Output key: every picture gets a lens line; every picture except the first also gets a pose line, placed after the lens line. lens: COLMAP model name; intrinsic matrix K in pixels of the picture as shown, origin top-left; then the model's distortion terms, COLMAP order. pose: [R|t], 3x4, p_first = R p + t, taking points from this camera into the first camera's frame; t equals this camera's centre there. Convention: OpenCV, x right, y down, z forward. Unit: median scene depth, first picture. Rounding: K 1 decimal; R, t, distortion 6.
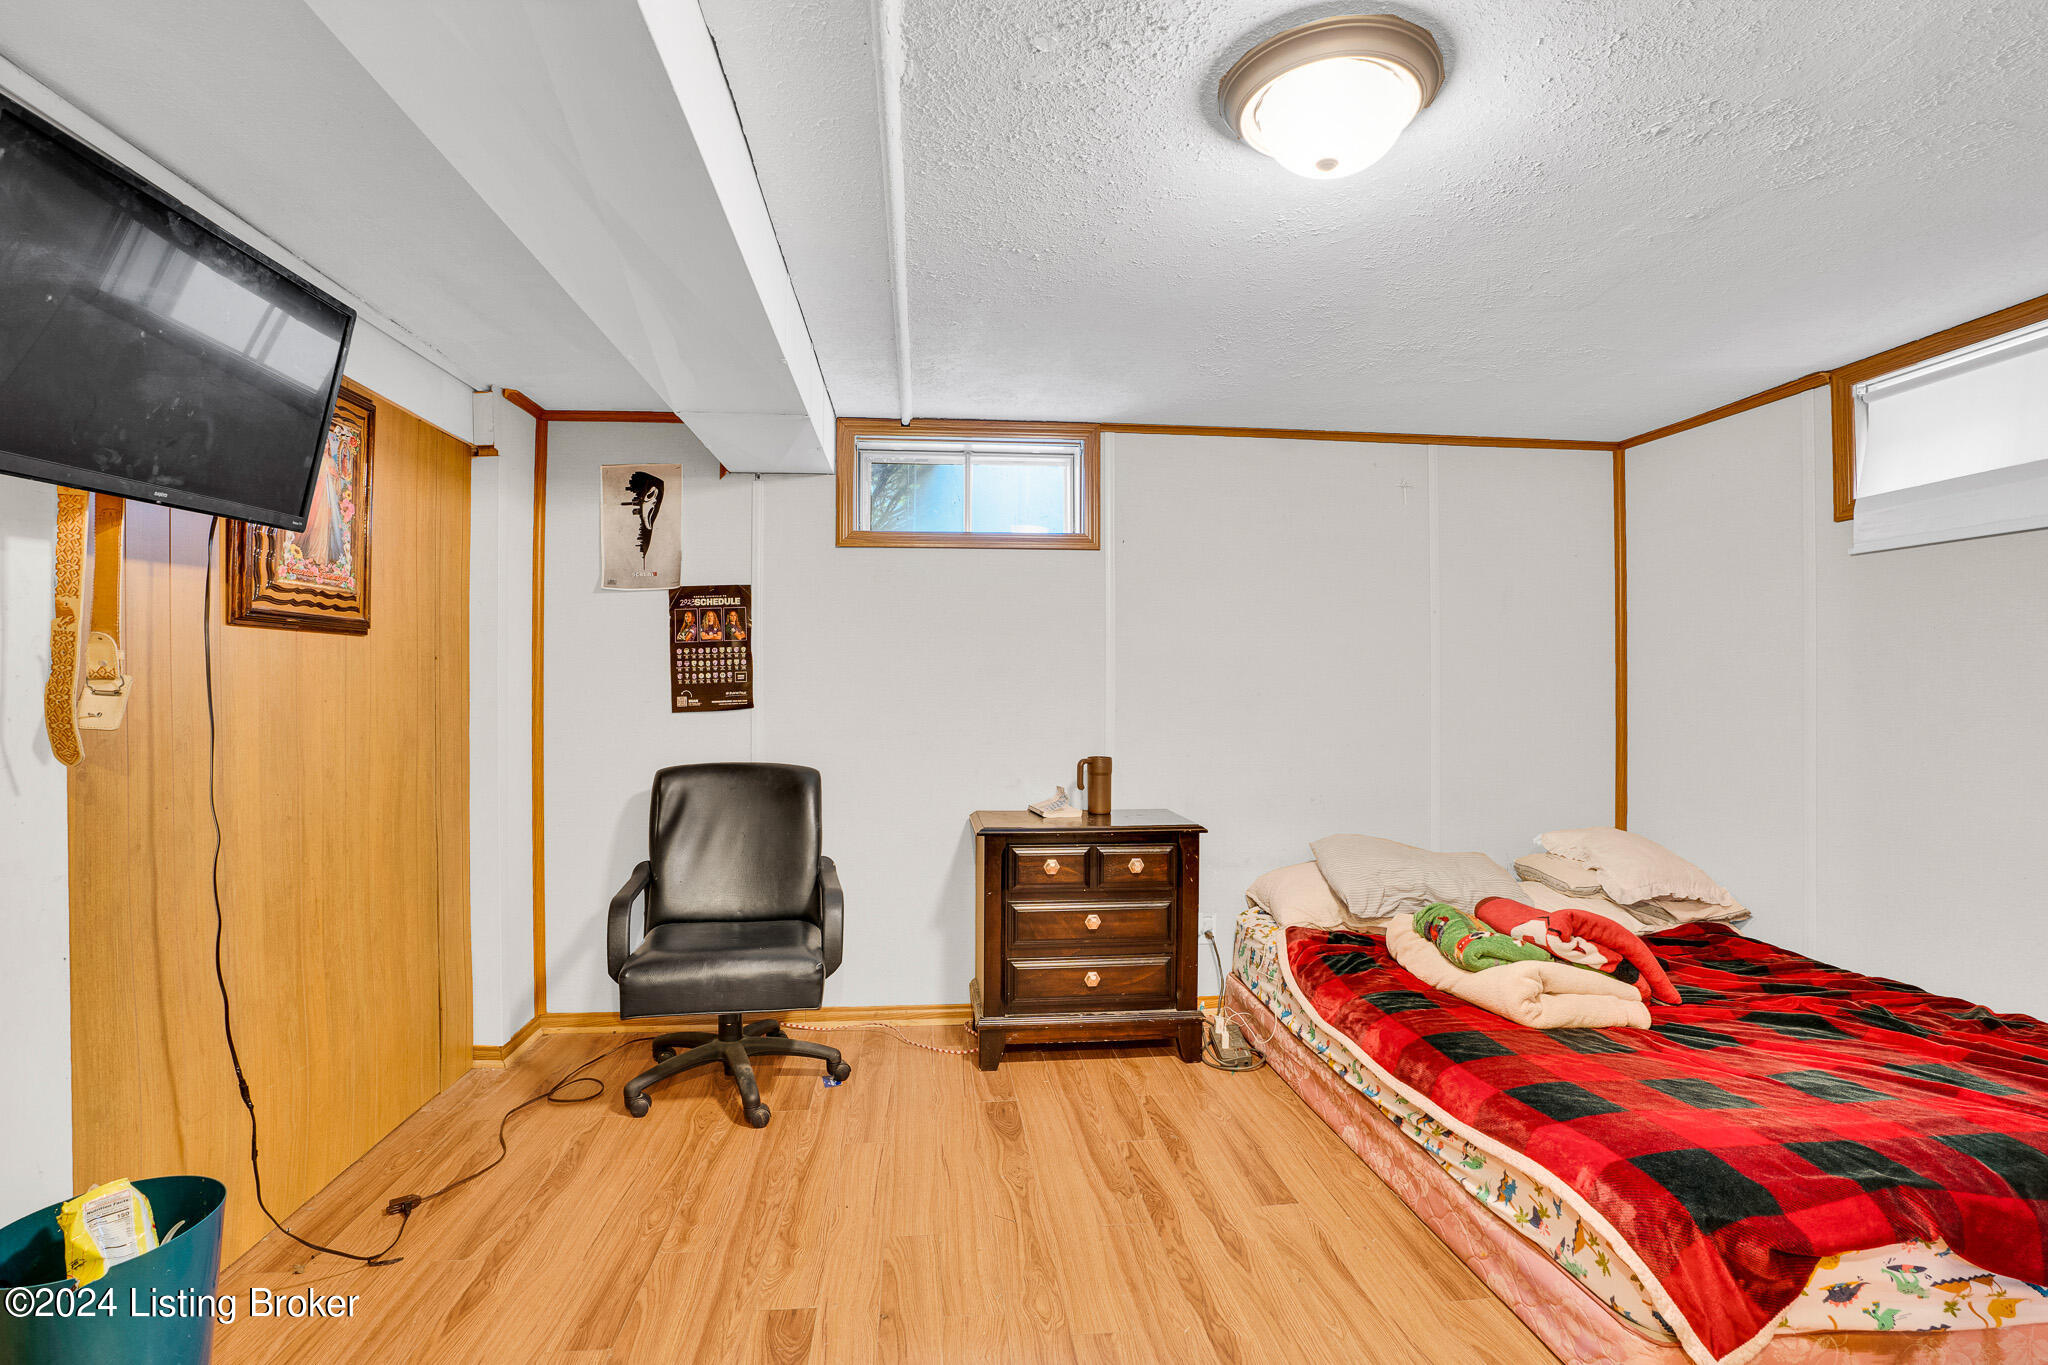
lens RADIAL K [[972.4, 0, 1024.3], [0, 972.4, 688.8], [0, 0, 1]] dist [-0.067664, 0.022177]
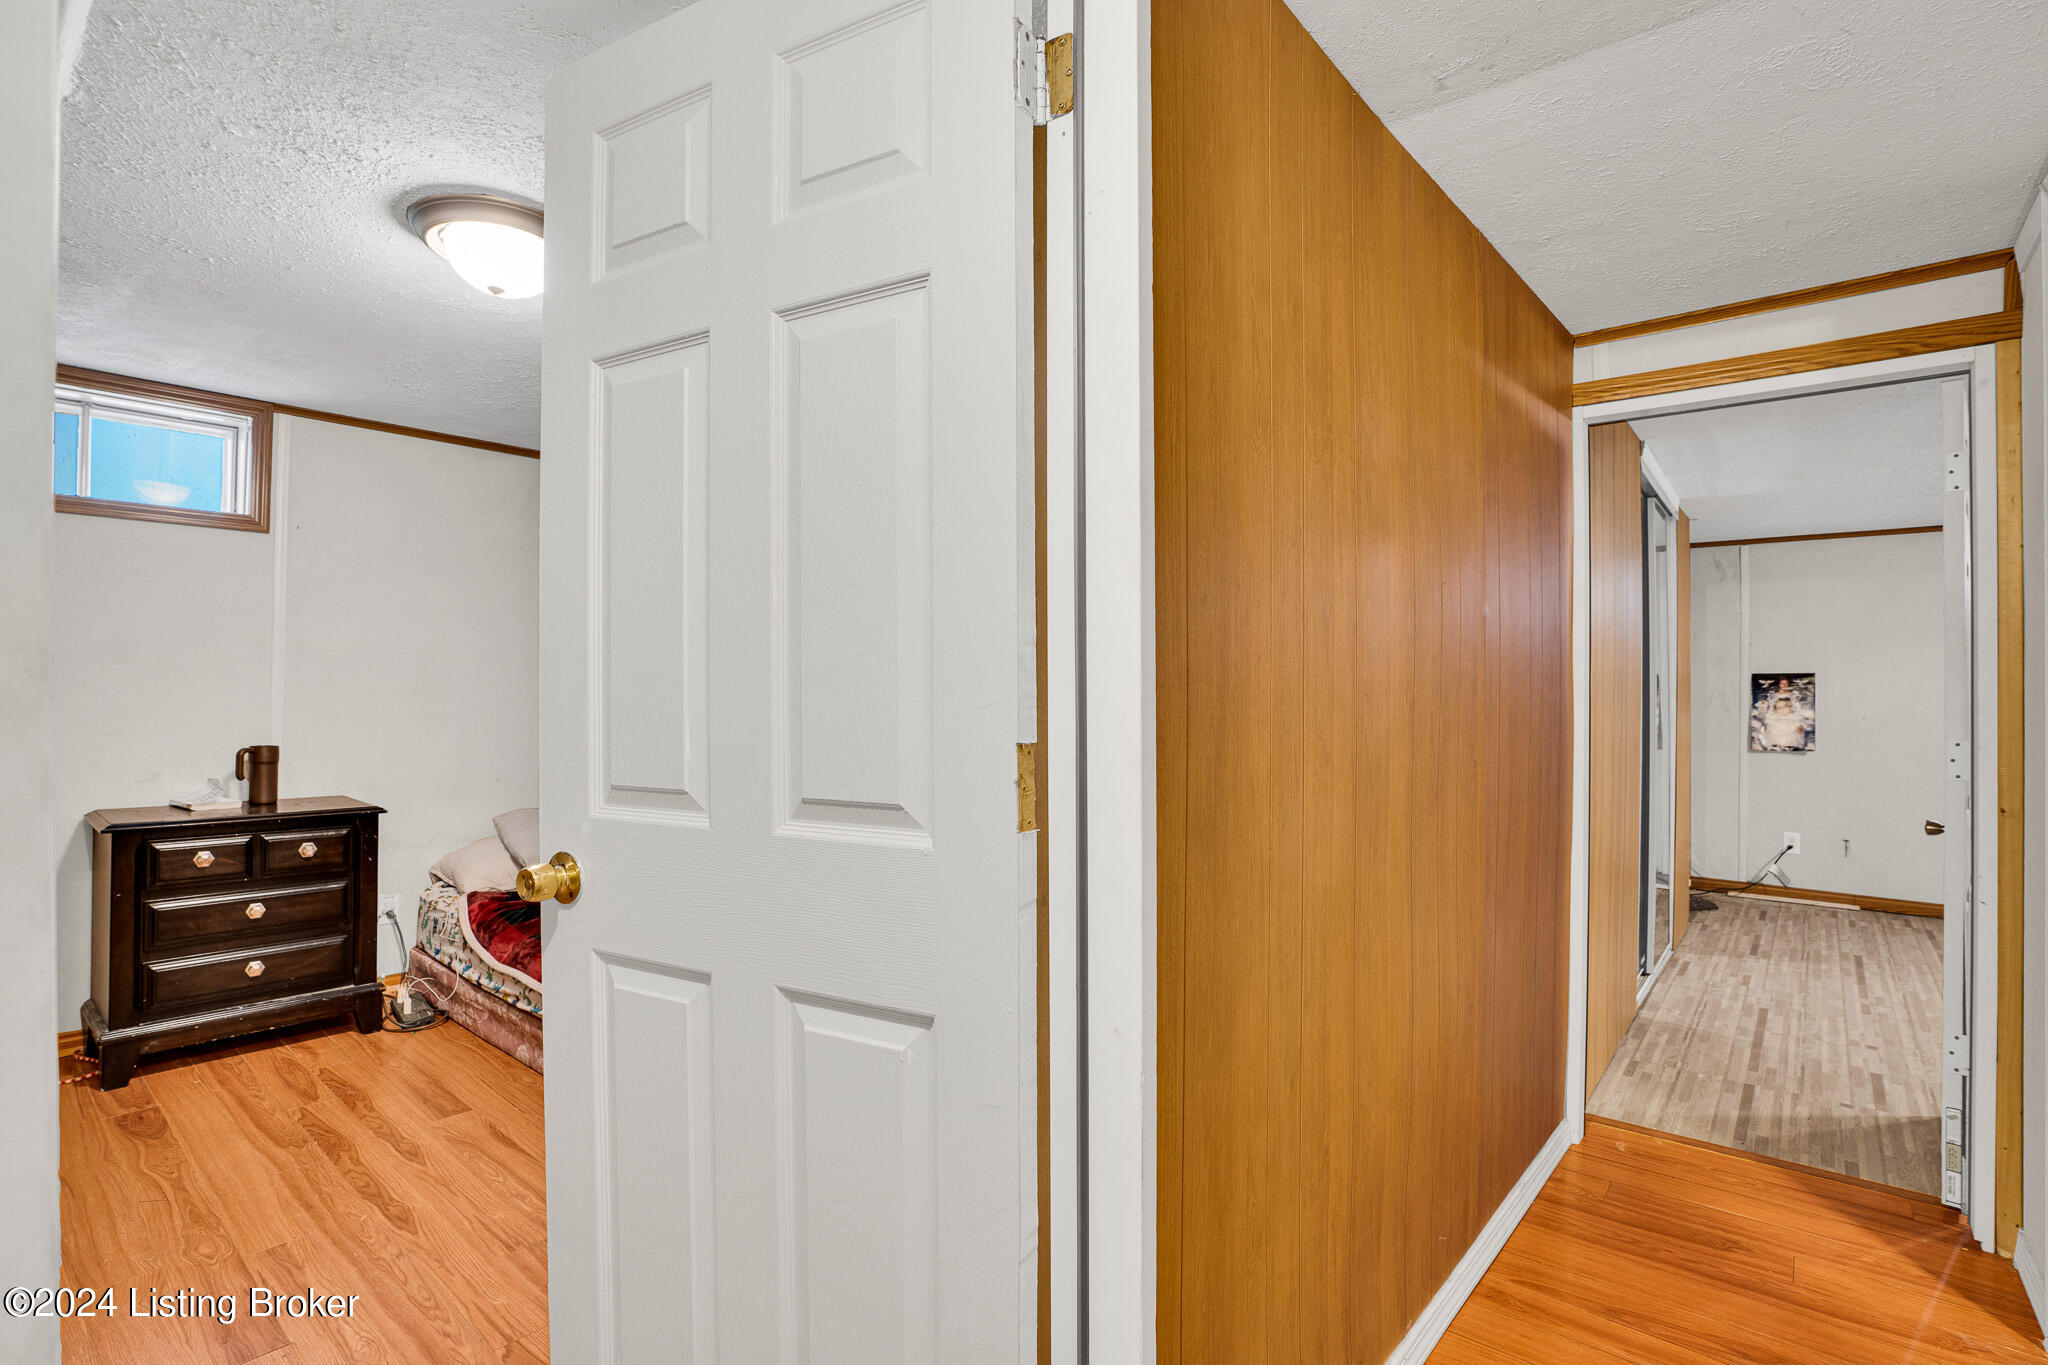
lens RADIAL K [[944.4, 0, 1004.1], [0, 944.4, 686.0], [0, 0, 1]] dist [-0.066187, 0.022452]
pose [[0.721057, 0.013423, 0.692746, -0.025350], [-0.016721, 0.999858, -0.001969, -0.001446], [-0.692674, -0.010163, 0.721179, -0.204661]]
